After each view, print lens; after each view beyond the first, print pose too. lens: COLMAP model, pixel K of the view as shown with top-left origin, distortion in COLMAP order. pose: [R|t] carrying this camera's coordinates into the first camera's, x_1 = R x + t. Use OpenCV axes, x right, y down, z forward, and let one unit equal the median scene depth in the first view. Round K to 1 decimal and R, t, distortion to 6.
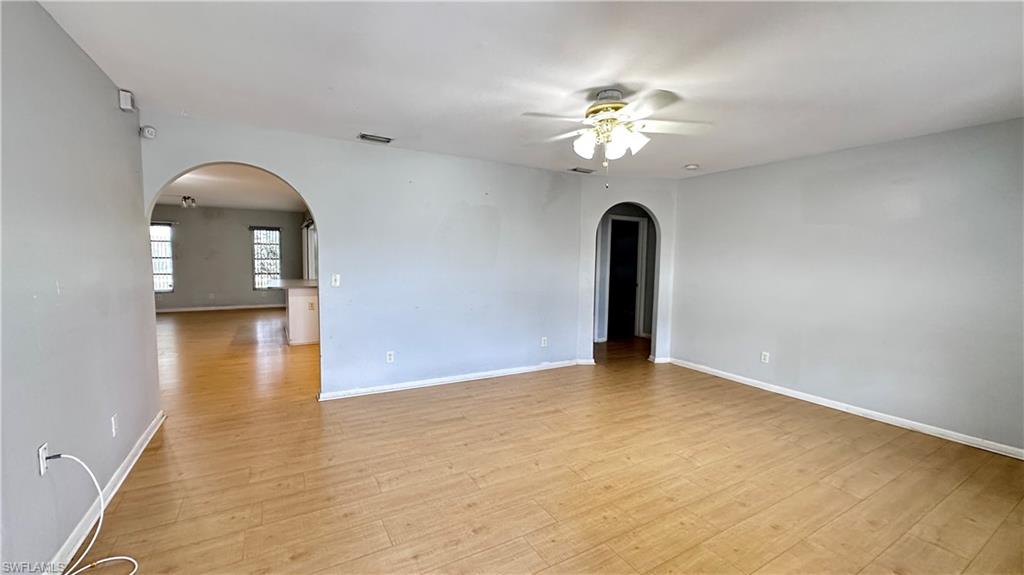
lens RADIAL K [[408.0, 0, 510.7], [0, 408.0, 291.6], [0, 0, 1]] dist [-0.002065, -0.000127]
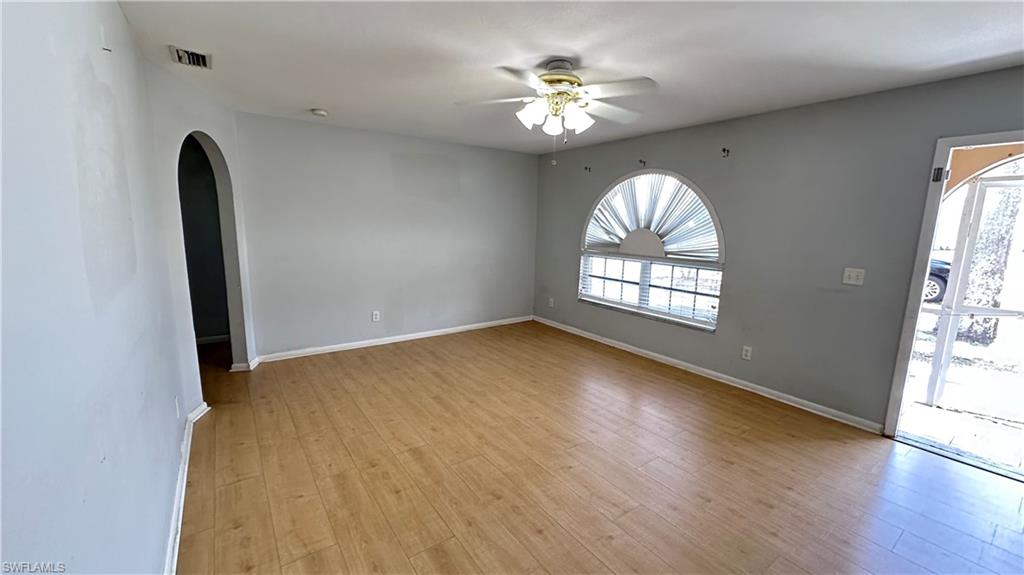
lens RADIAL K [[408.0, 0, 516.3], [0, 408.0, 289.9], [0, 0, 1]] dist [-0.002065, -0.000127]
pose [[-0.101885, -0.180966, 0.978198, -0.411223], [0.059590, 0.980439, 0.187588, -0.078641], [-0.993010, 0.077403, -0.089109, 0.649565]]
